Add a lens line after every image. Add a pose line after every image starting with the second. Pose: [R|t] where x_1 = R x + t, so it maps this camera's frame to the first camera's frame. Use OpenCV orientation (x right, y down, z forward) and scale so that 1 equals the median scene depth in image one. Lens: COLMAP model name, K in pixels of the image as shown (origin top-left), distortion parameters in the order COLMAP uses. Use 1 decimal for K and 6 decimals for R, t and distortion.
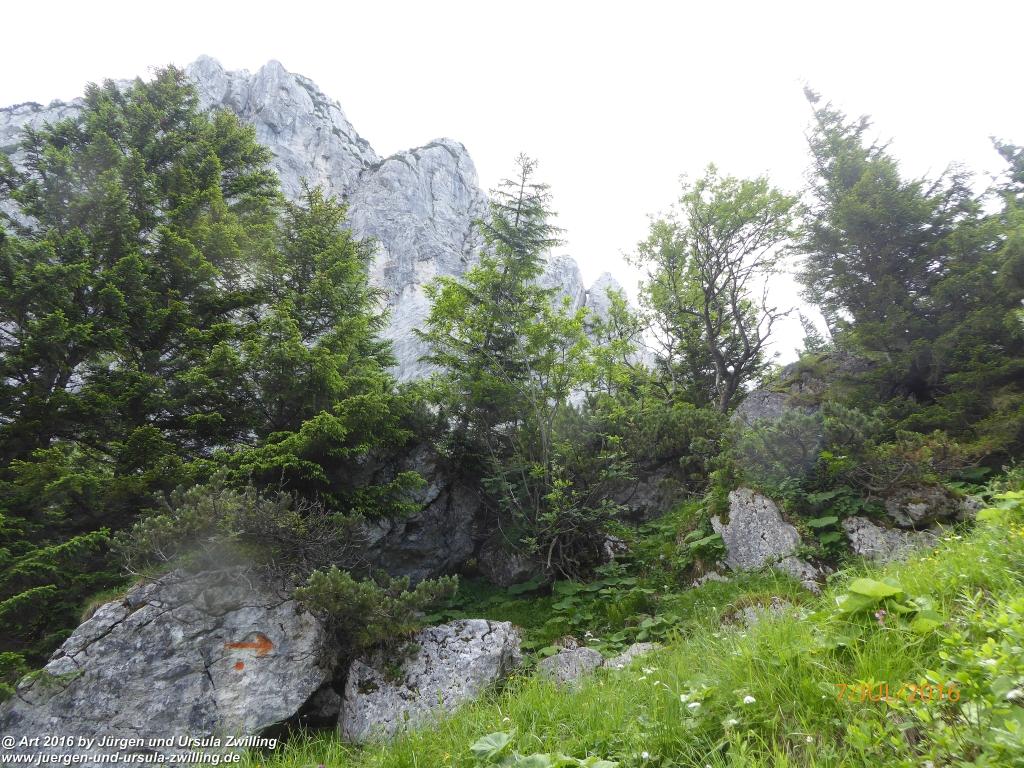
lens RADIAL K [[739.1, 0, 512.0], [0, 739.1, 384.0], [0, 0, 1]] dist [-0.001867, -0.021480]
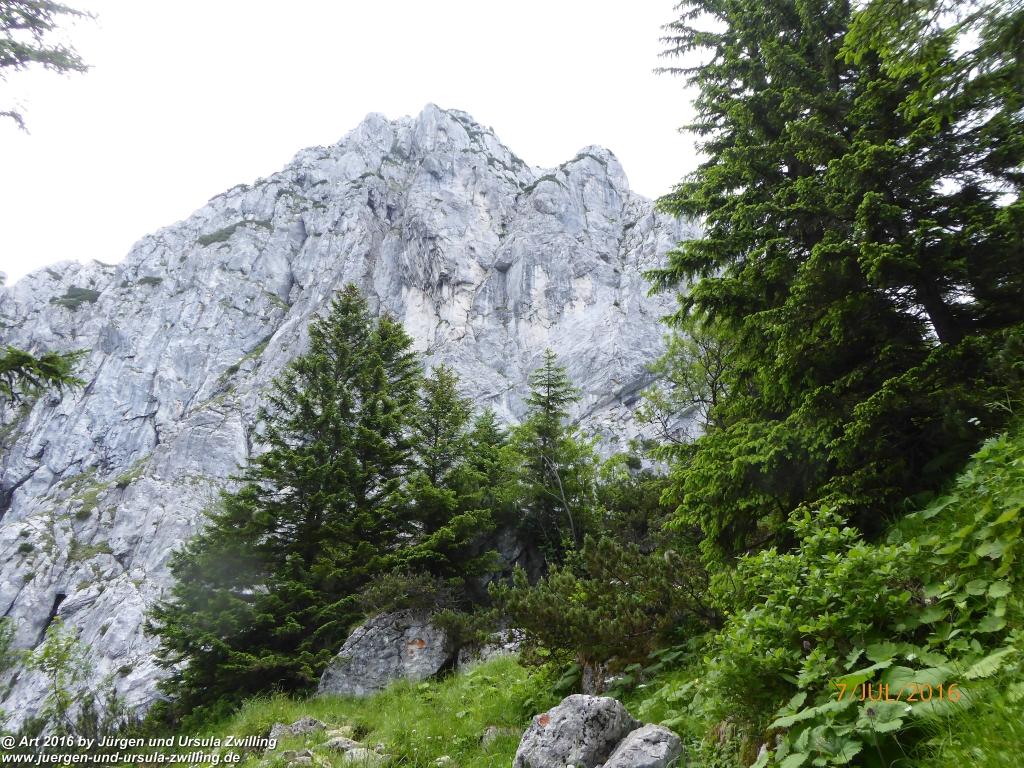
lens RADIAL K [[739.1, 0, 512.0], [0, 739.1, 384.0], [0, 0, 1]] dist [-0.001867, -0.021480]
pose [[0.961931, -0.109286, -0.250491, 0.032895], [0.113908, 0.993483, 0.003981, -0.023400], [0.248424, -0.032362, 0.968111, -0.062214]]
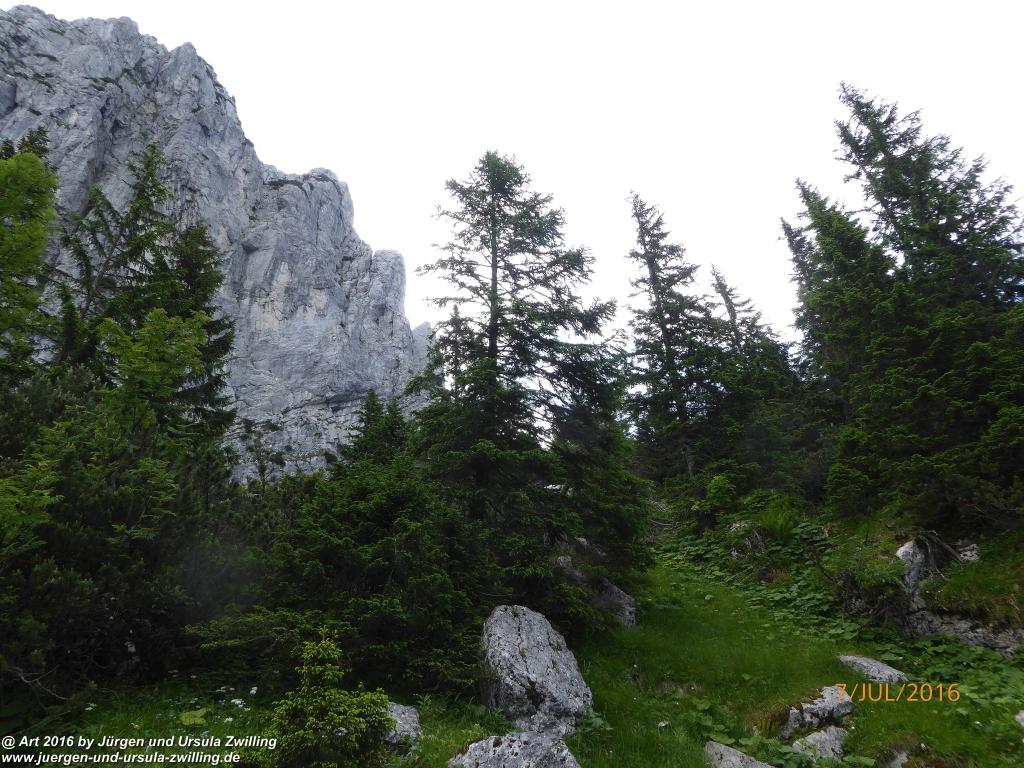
lens RADIAL K [[739.1, 0, 512.0], [0, 739.1, 384.0], [0, 0, 1]] dist [-0.001867, -0.021480]
pose [[0.915515, 0.261662, 0.305558, -0.133424], [-0.249416, 0.965152, -0.079200, 0.000660], [-0.315634, -0.003702, 0.948874, -0.217016]]
